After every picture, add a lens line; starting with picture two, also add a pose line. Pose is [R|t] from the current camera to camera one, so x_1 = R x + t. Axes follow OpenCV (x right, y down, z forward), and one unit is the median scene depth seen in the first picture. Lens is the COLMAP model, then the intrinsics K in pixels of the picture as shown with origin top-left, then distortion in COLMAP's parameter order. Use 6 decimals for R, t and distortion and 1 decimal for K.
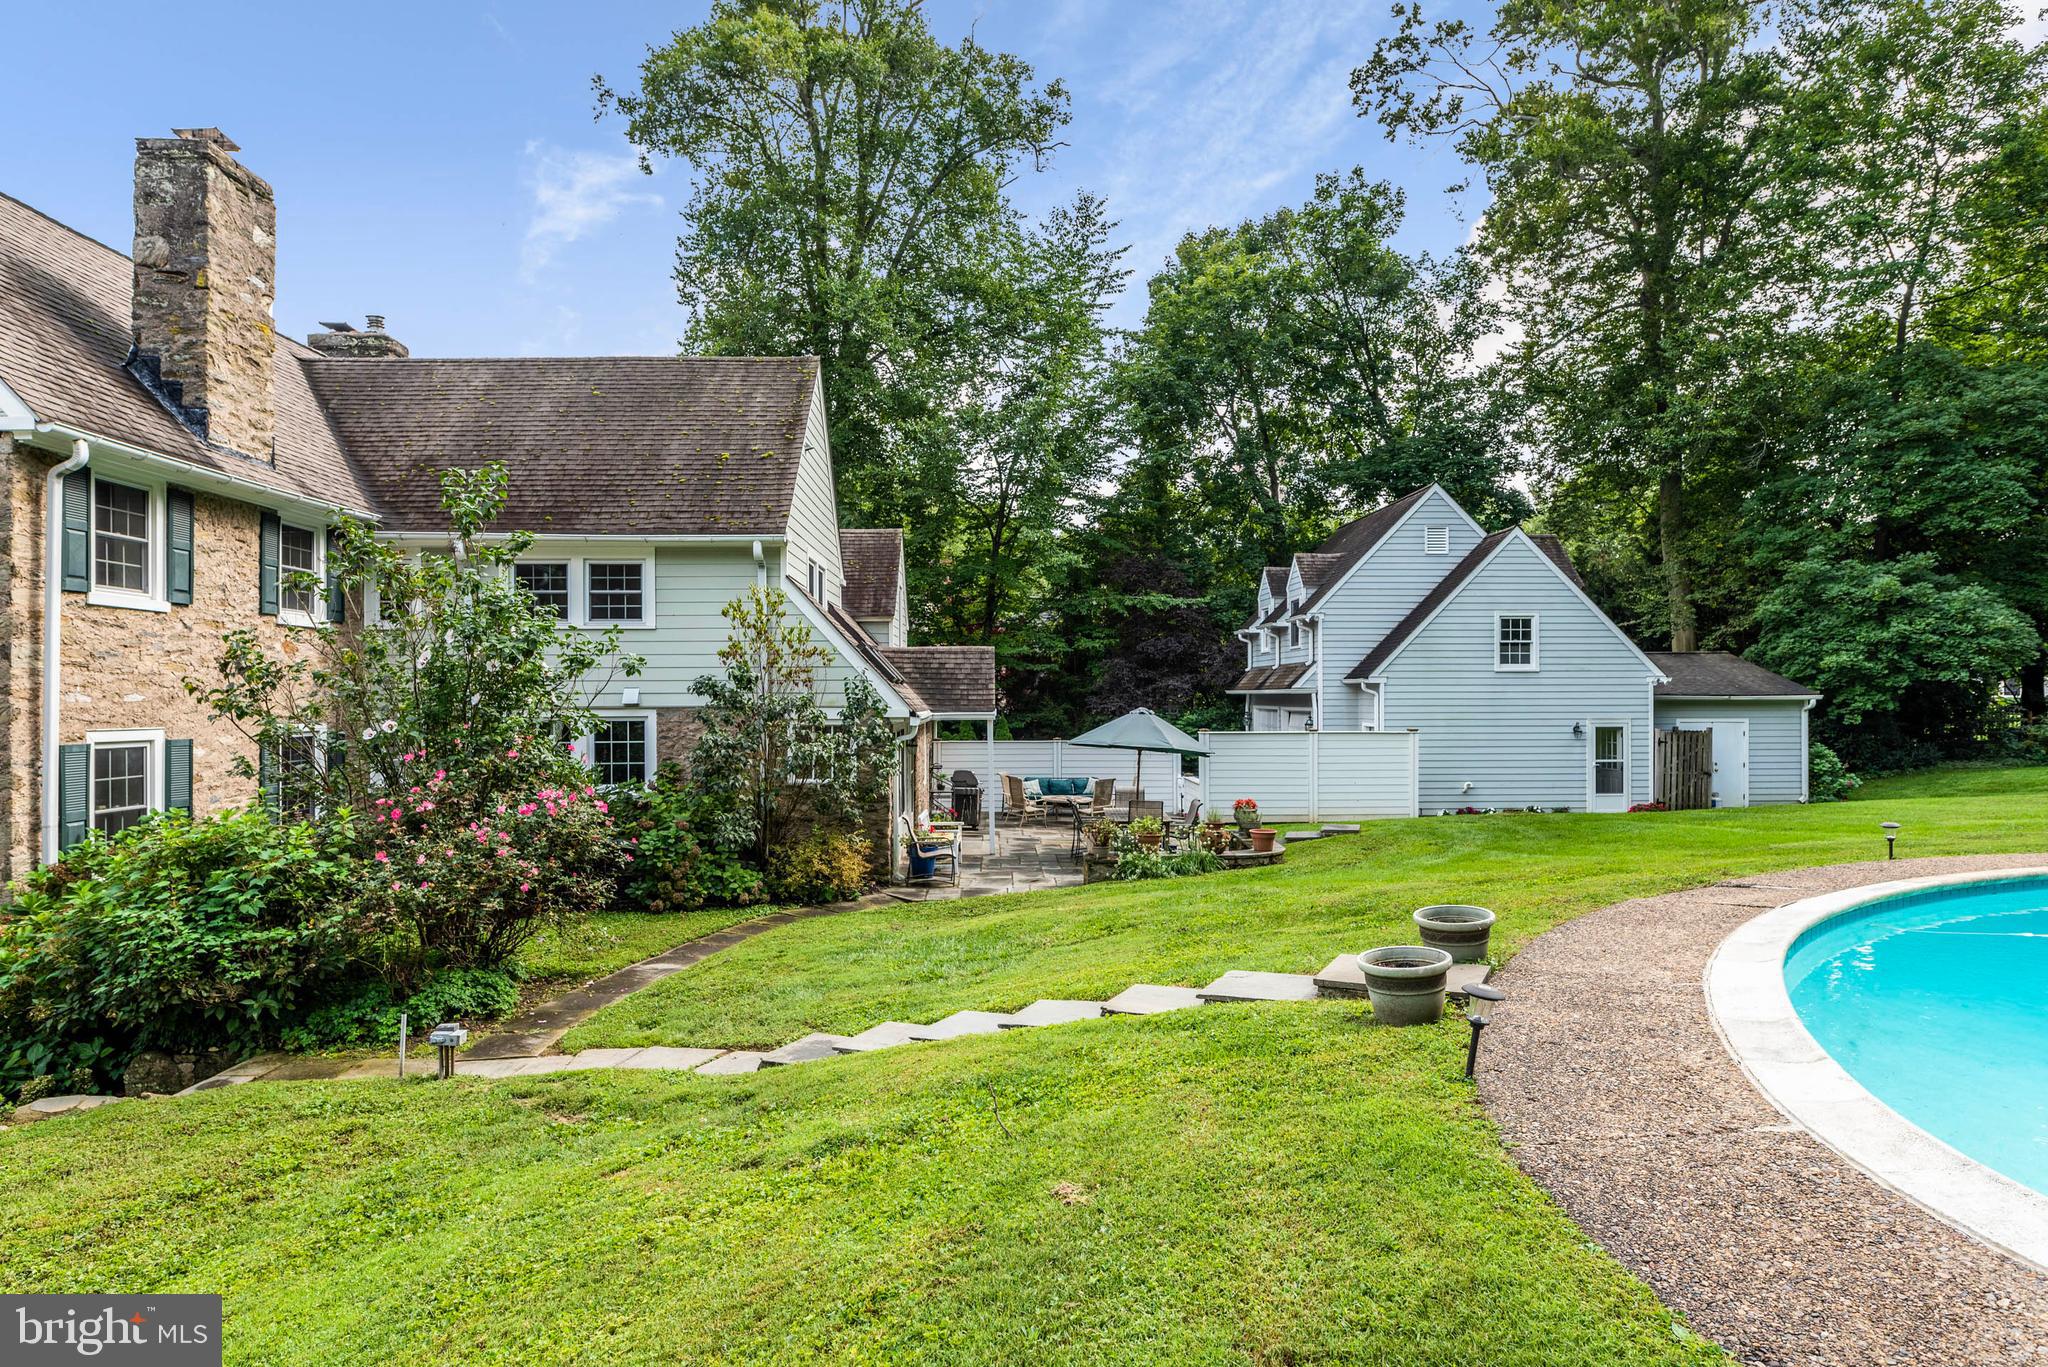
lens RADIAL K [[1181.9, 0, 1019.5], [0, 1181.9, 698.4], [0, 0, 1]] dist [-0.004385, 0.004497]
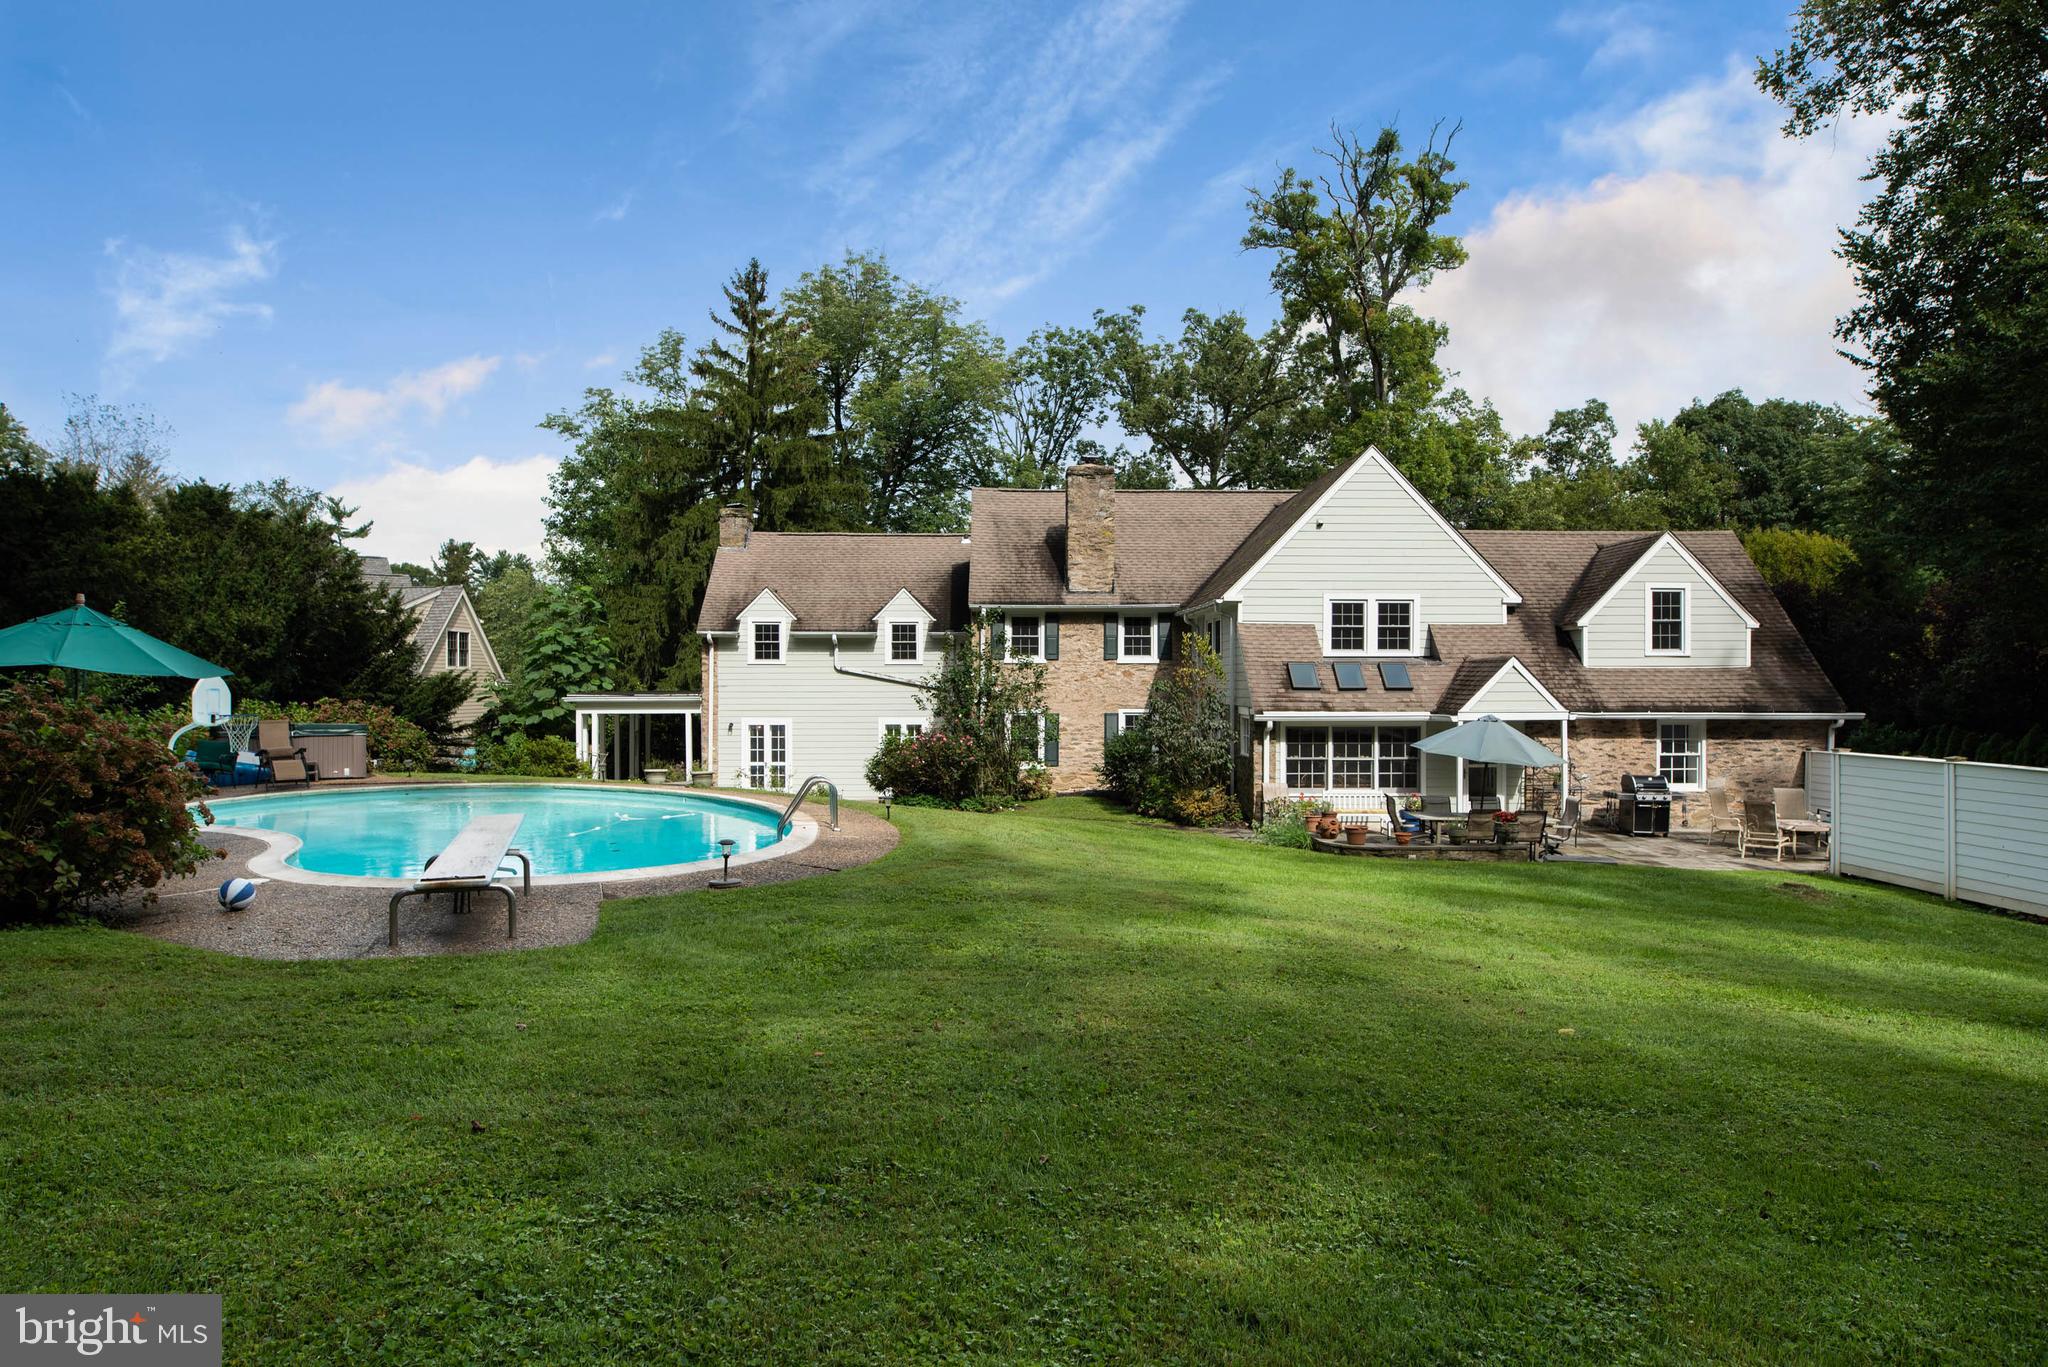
lens RADIAL K [[1181.9, 0, 1028.1], [0, 1181.9, 697.5], [0, 0, 1]] dist [-0.004385, 0.004497]
pose [[0.004222, 0.016526, -0.999855, 0.736959], [0.003619, 0.999857, 0.016542, -0.016730], [0.999985, -0.003688, 0.004161, 0.382522]]
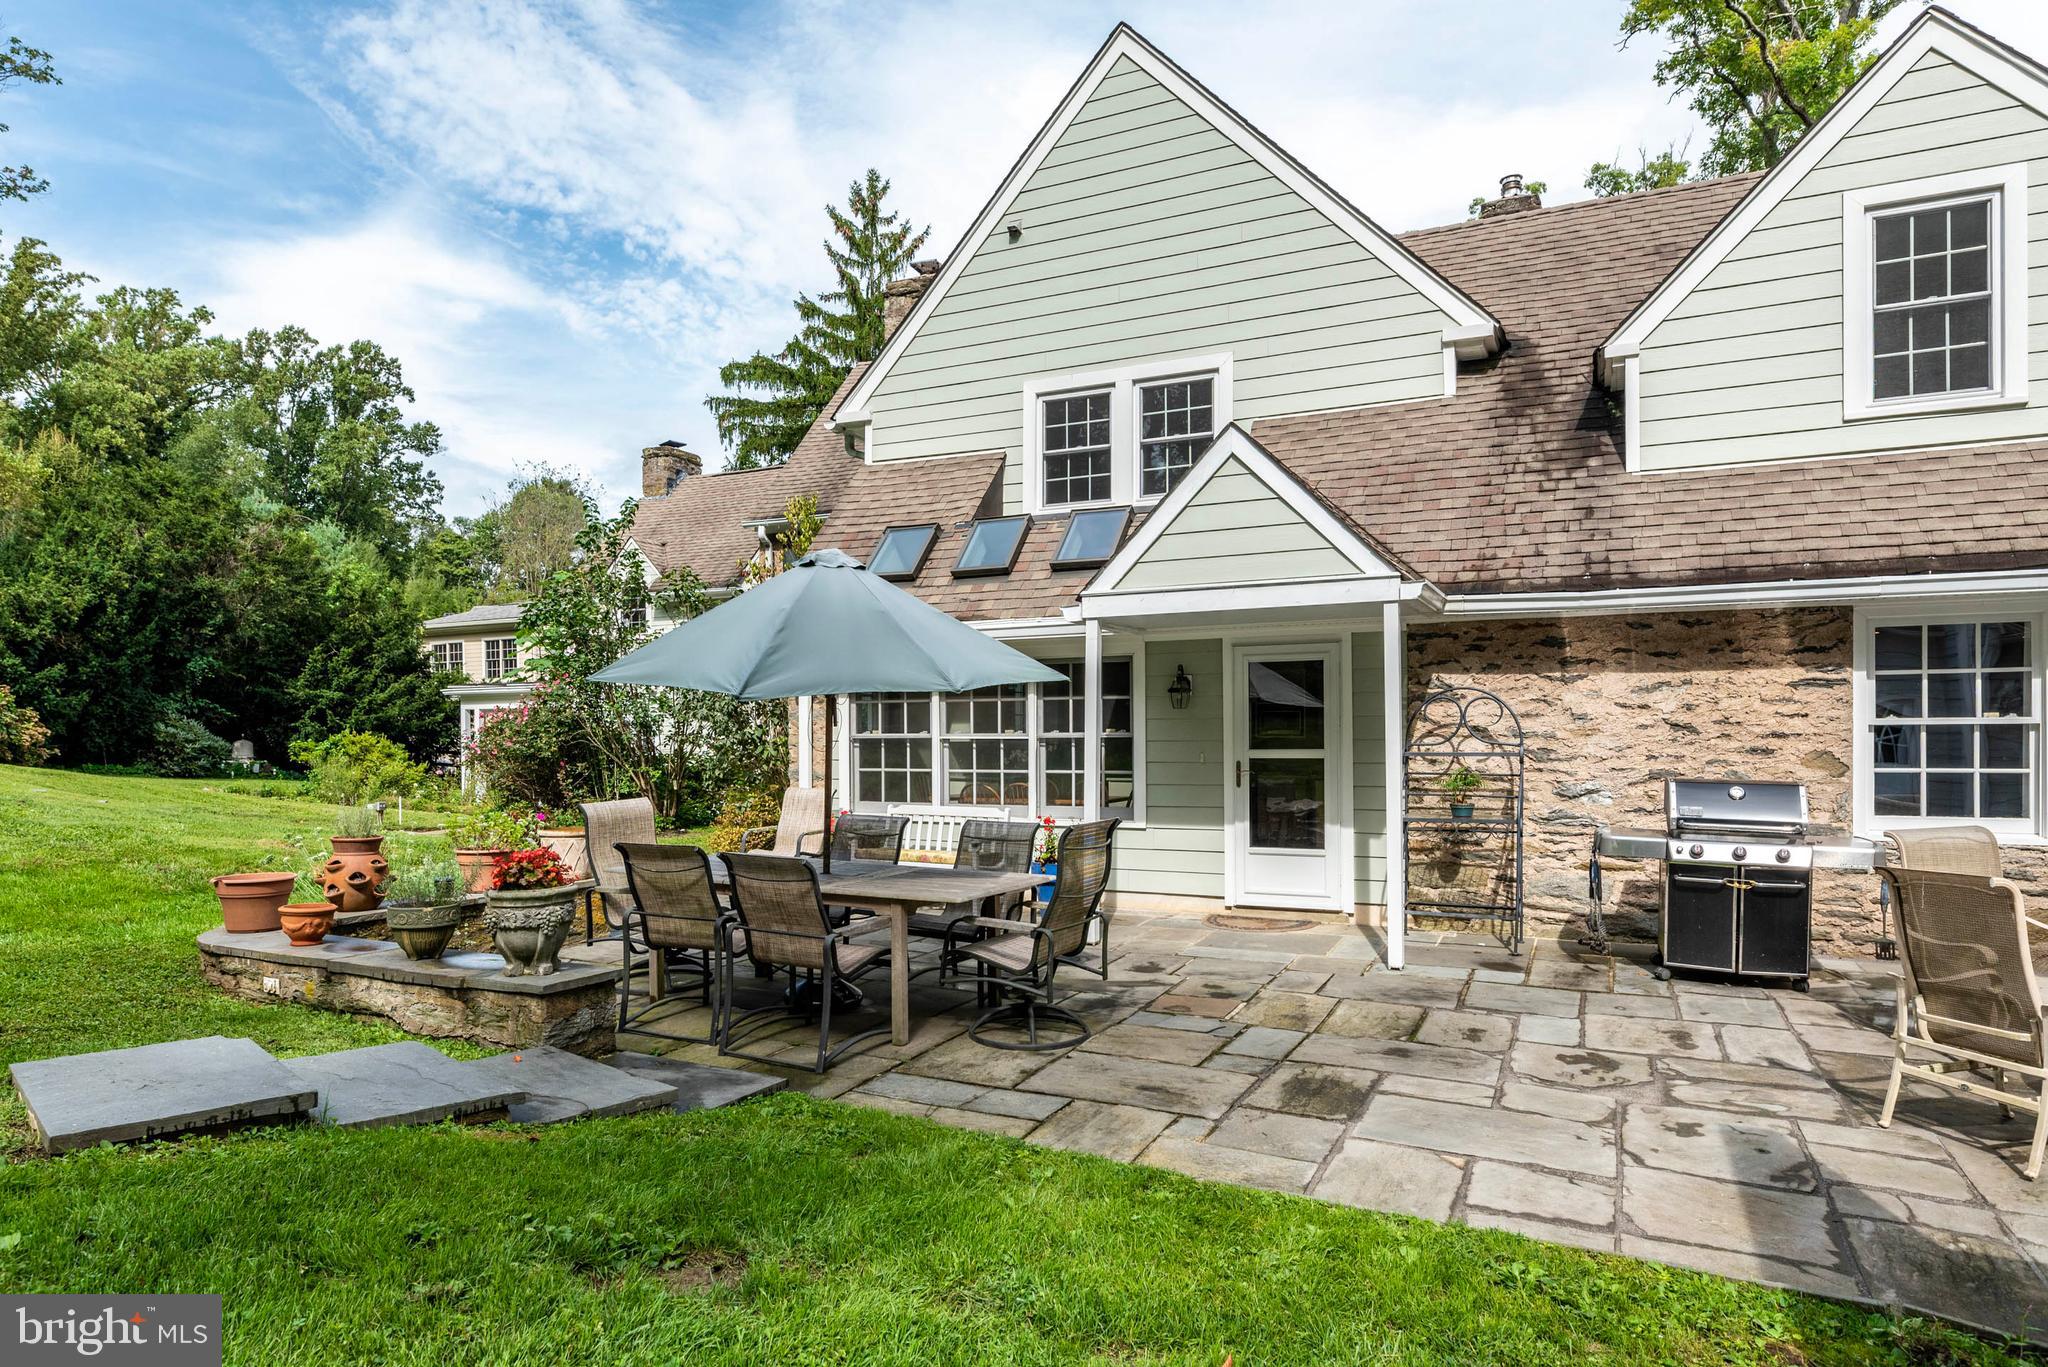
lens RADIAL K [[1181.9, 0, 1022.4], [0, 1181.9, 743.8], [0, 0, 1]] dist [-0.004385, 0.004497]
pose [[-0.455065, 0.010735, -0.890393, 0.238471], [0.007305, 0.999939, 0.008322, 0.038369], [0.890428, -0.002717, -0.455116, 0.770793]]
